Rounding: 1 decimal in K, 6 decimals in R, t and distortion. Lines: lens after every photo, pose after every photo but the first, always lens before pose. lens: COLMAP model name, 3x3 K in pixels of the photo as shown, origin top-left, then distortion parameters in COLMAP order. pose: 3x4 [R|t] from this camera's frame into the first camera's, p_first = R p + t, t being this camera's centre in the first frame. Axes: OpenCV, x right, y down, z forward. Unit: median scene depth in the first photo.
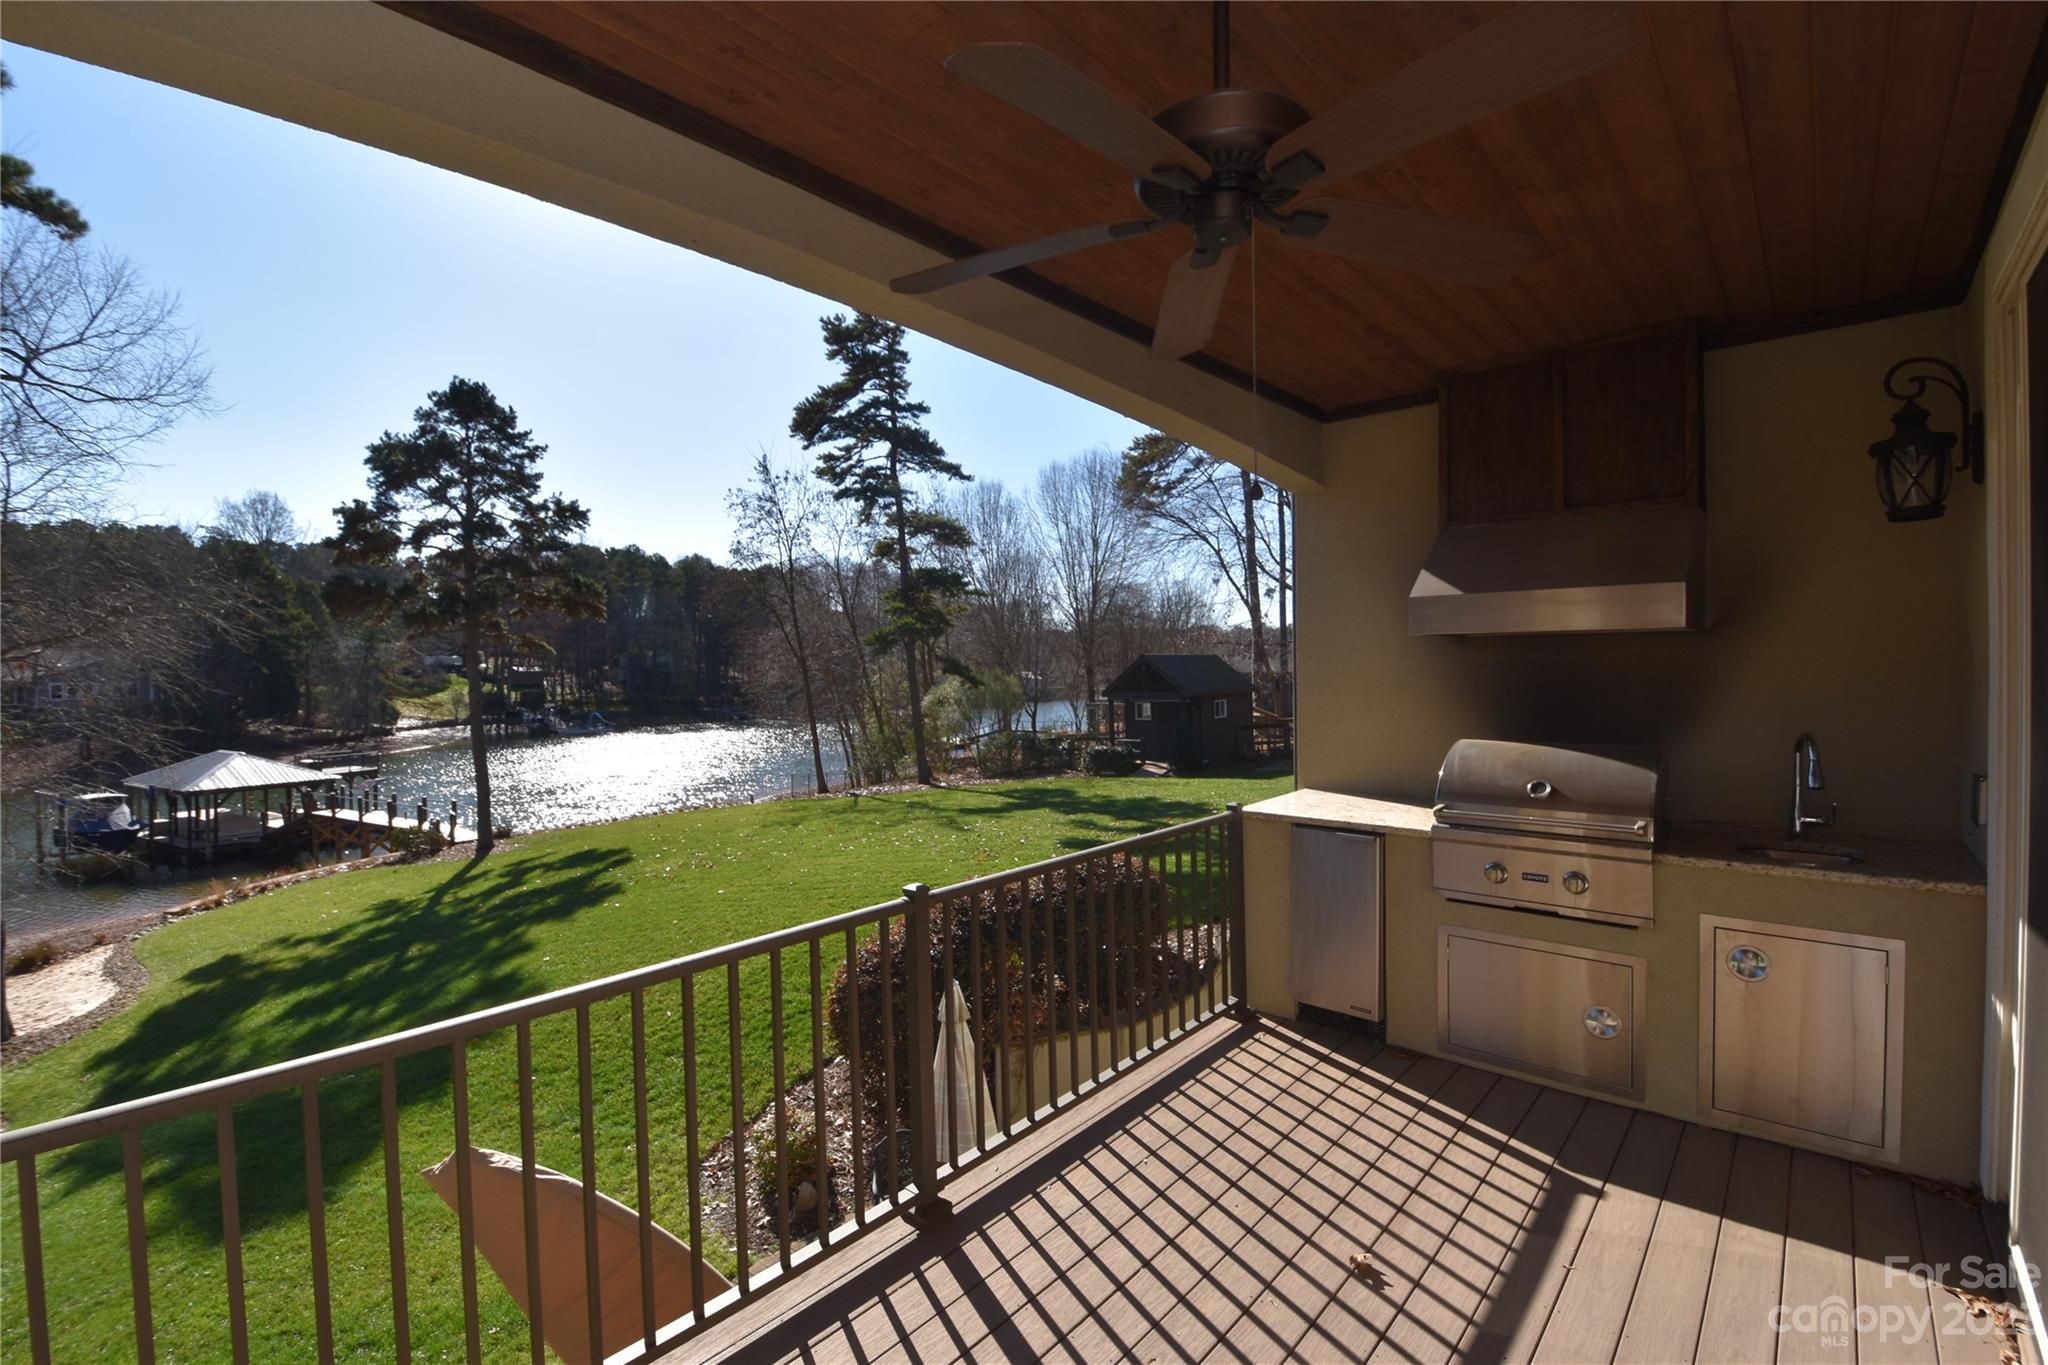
lens RADIAL K [[905.6, 0, 1016.0], [0, 905.6, 688.7], [0, 0, 1]] dist [-0.000183, -0.015178]
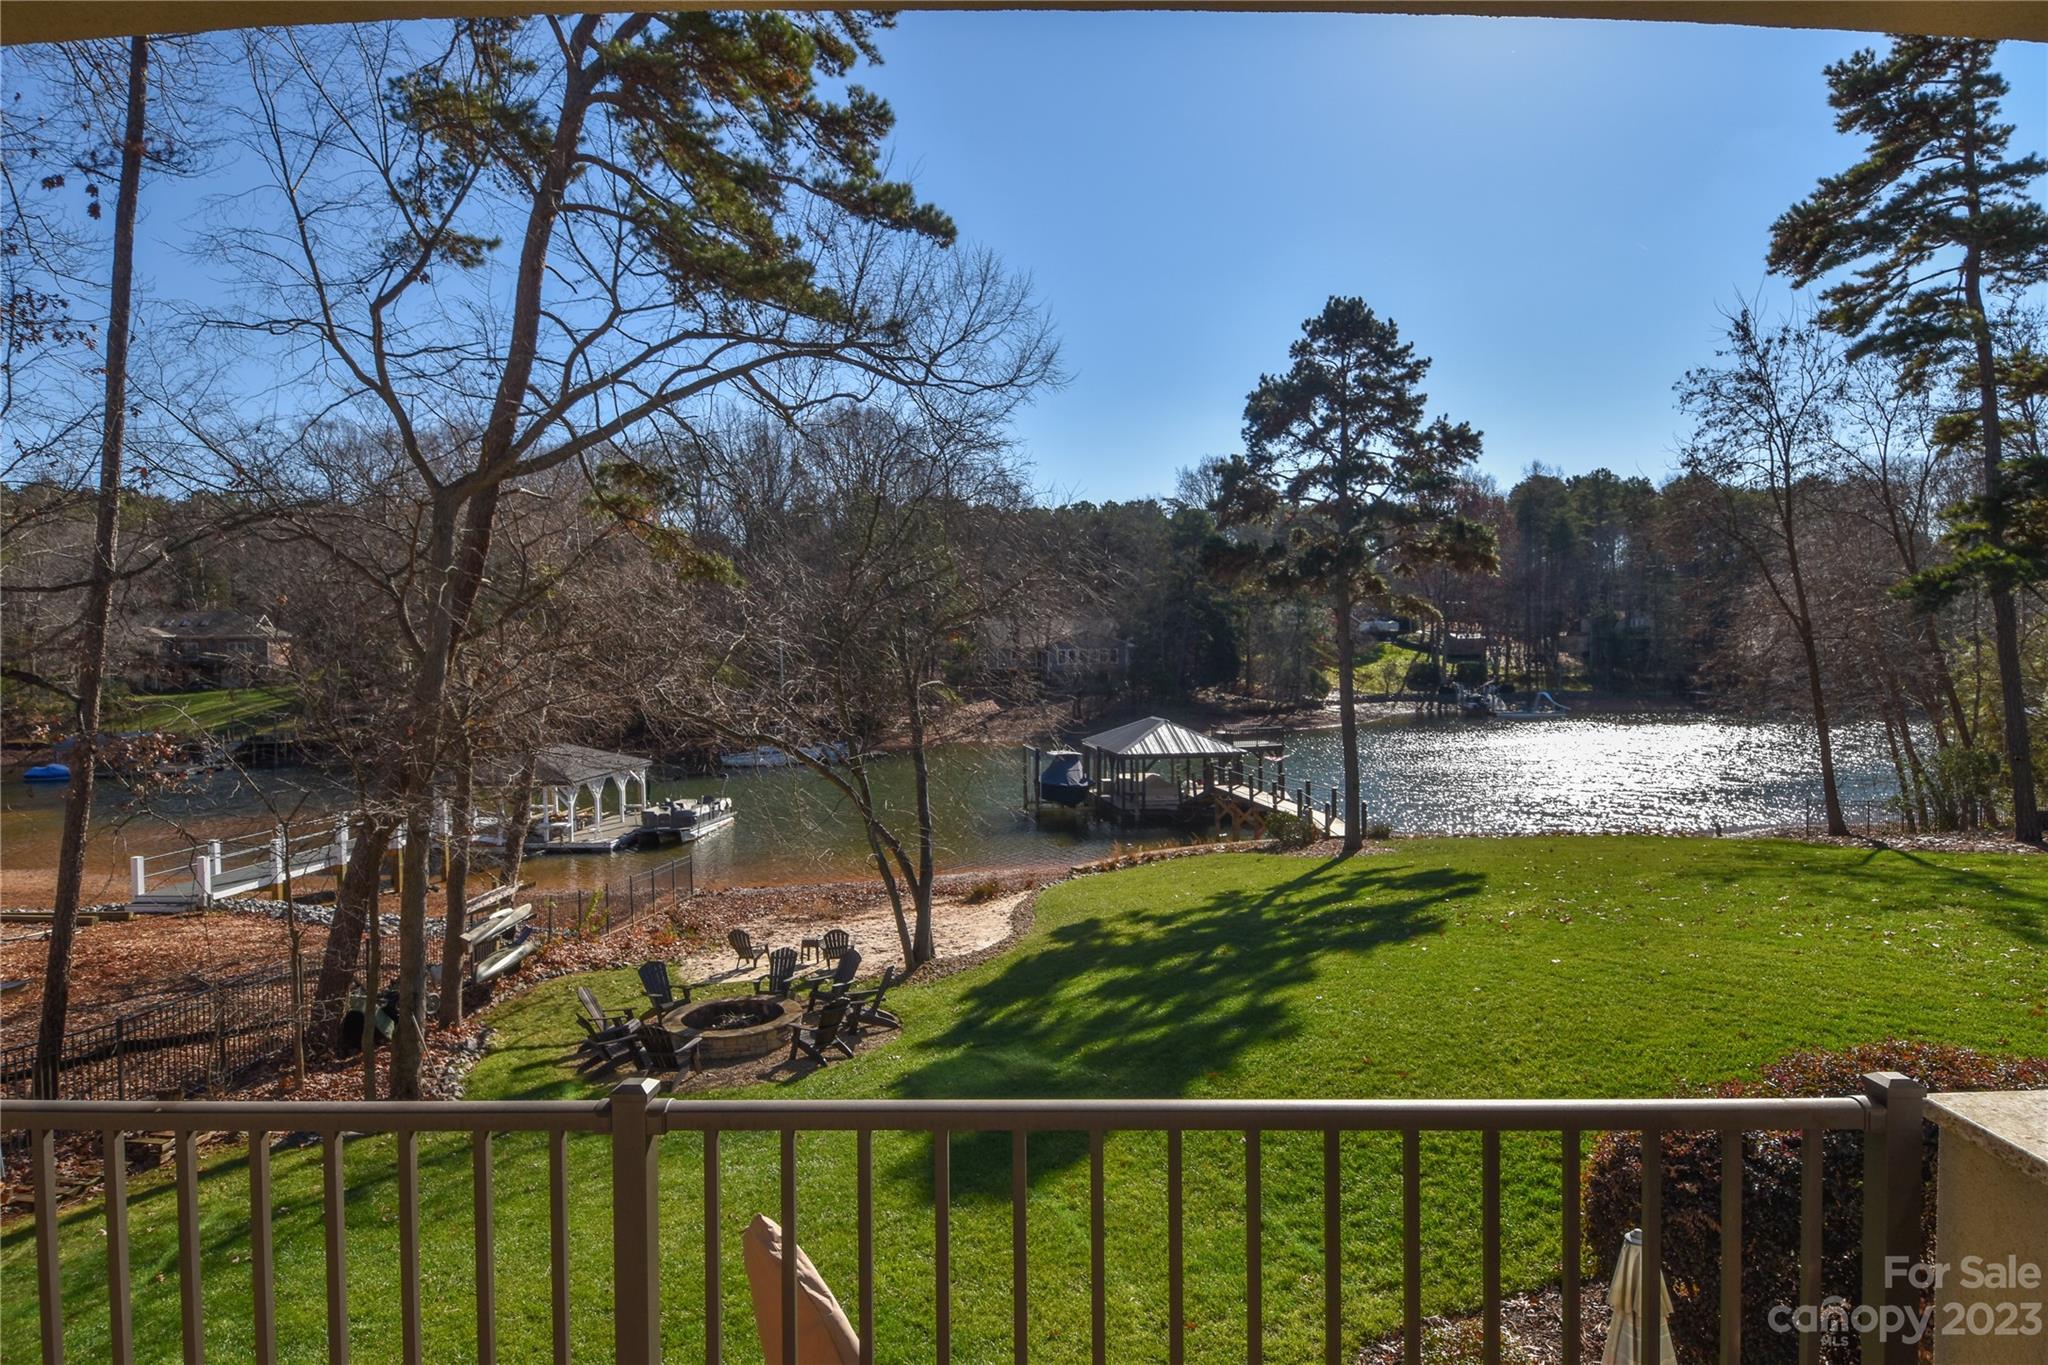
lens RADIAL K [[1154.8, 0, 1024.0], [0, 1154.8, 682.5], [0, 0, 1]] dist [0.032947, -0.033062]
pose [[0.641445, 0.028569, -0.766637, 0.048802], [-0.014508, 0.999579, 0.025111, -0.002591], [0.767032, -0.004985, 0.641590, 0.064703]]
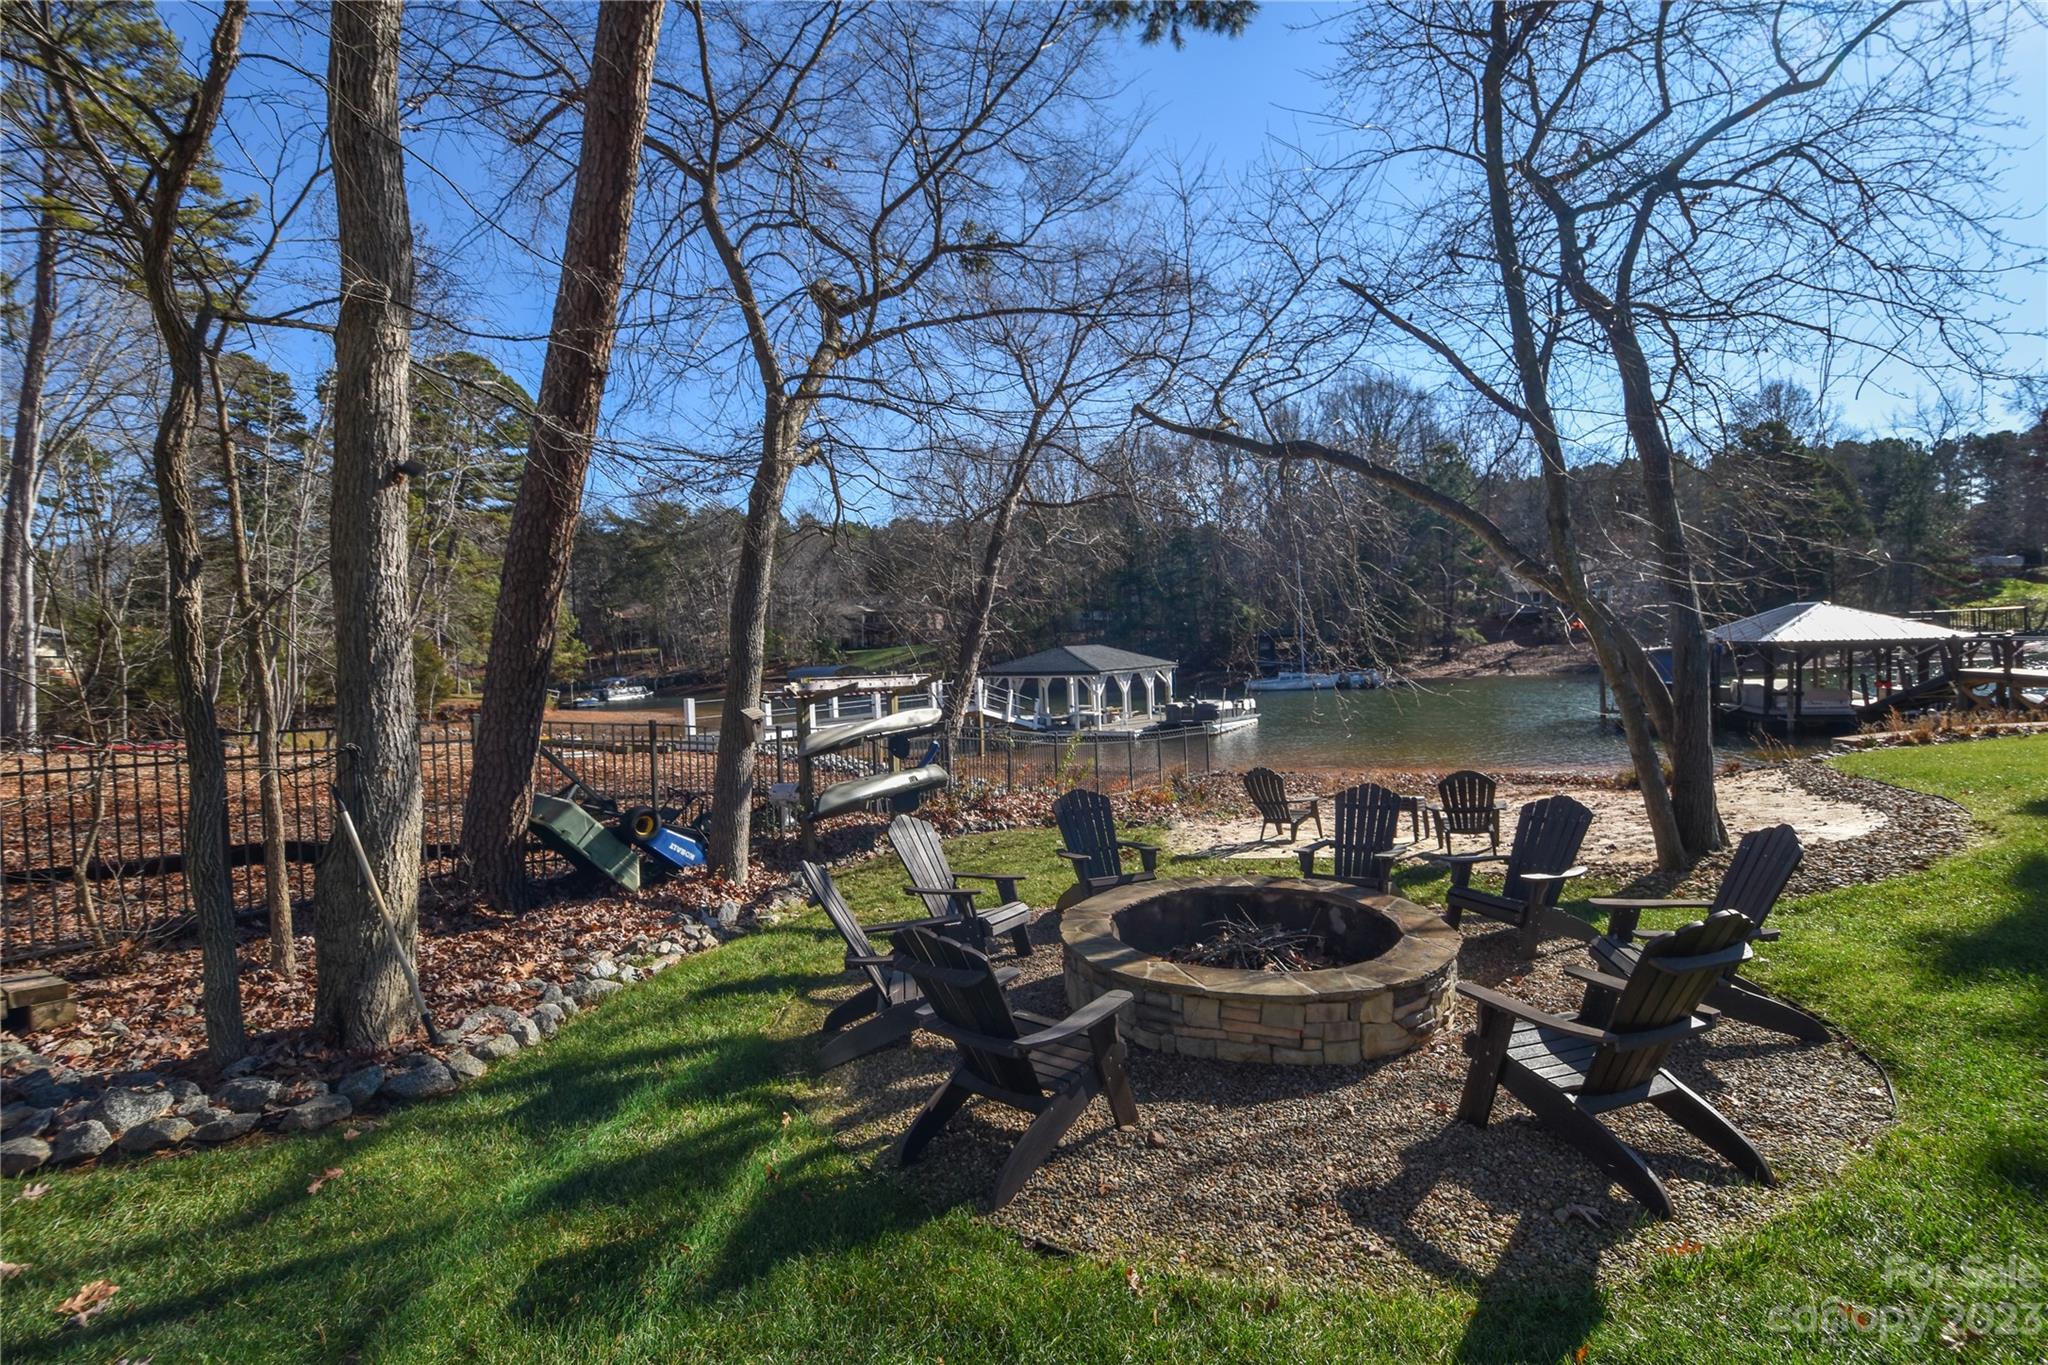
lens RADIAL K [[879.8, 0, 1024.0], [0, 879.8, 682.5], [0, 0, 1]] dist [0.000016, 0.011756]
pose [[0.189822, 0.041360, -0.980947, -0.400850], [0.017096, 0.998822, 0.045422, 0.150307], [0.981670, -0.025392, 0.188892, 0.286802]]
